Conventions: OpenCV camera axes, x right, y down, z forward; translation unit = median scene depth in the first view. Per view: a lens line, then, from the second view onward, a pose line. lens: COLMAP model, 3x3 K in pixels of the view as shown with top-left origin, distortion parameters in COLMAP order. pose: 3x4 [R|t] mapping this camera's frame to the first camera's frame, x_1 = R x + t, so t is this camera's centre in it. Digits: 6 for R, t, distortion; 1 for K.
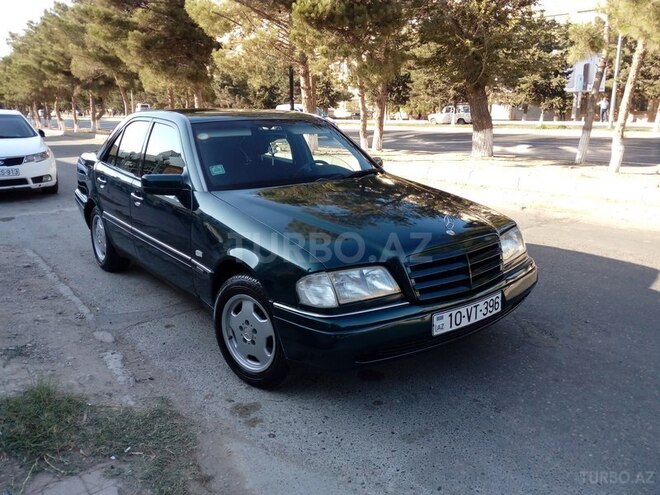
lens RADIAL K [[535.3, 0, 333.5], [0, 535.3, 246.9], [0, 0, 1]] dist [0.071294, -0.129268]
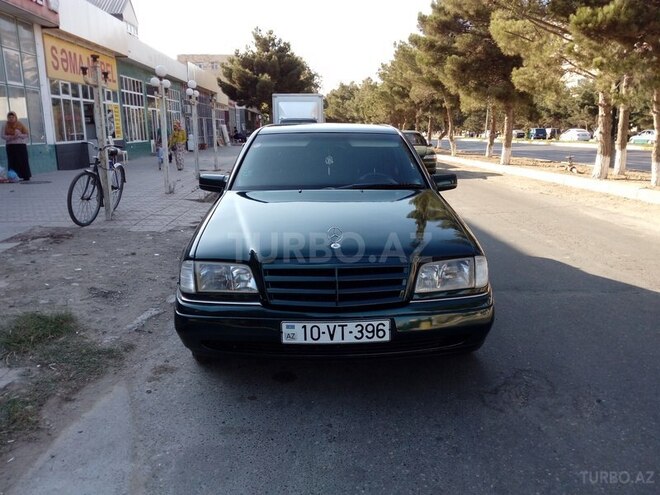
lens RADIAL K [[535.3, 0, 333.5], [0, 535.3, 246.9], [0, 0, 1]] dist [0.071294, -0.129268]
pose [[0.813090, 0.132044, -0.566965, 0.724650], [-0.152979, 0.988171, 0.010752, -0.032269], [0.561678, 0.077991, 0.823672, 0.196387]]
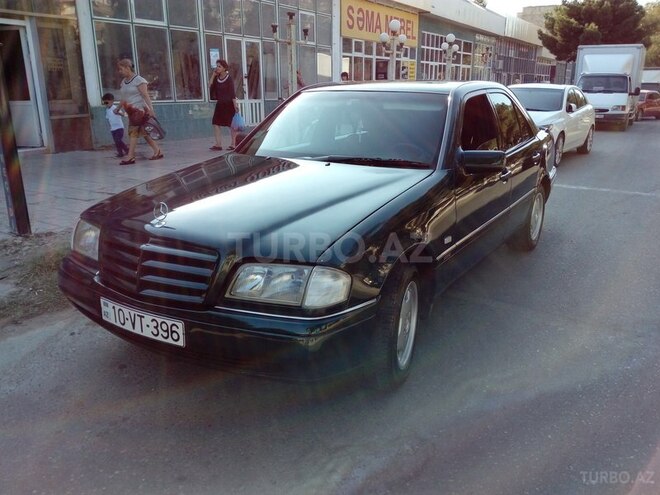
lens RADIAL K [[521.5, 0, 341.3], [0, 521.5, 258.8], [0, 0, 1]] dist [0.060054, -0.096821]
pose [[0.373104, 0.303833, -0.876629, 0.995089], [-0.246391, 0.943378, 0.222101, -0.212770], [0.894475, 0.133127, 0.426840, 0.870705]]
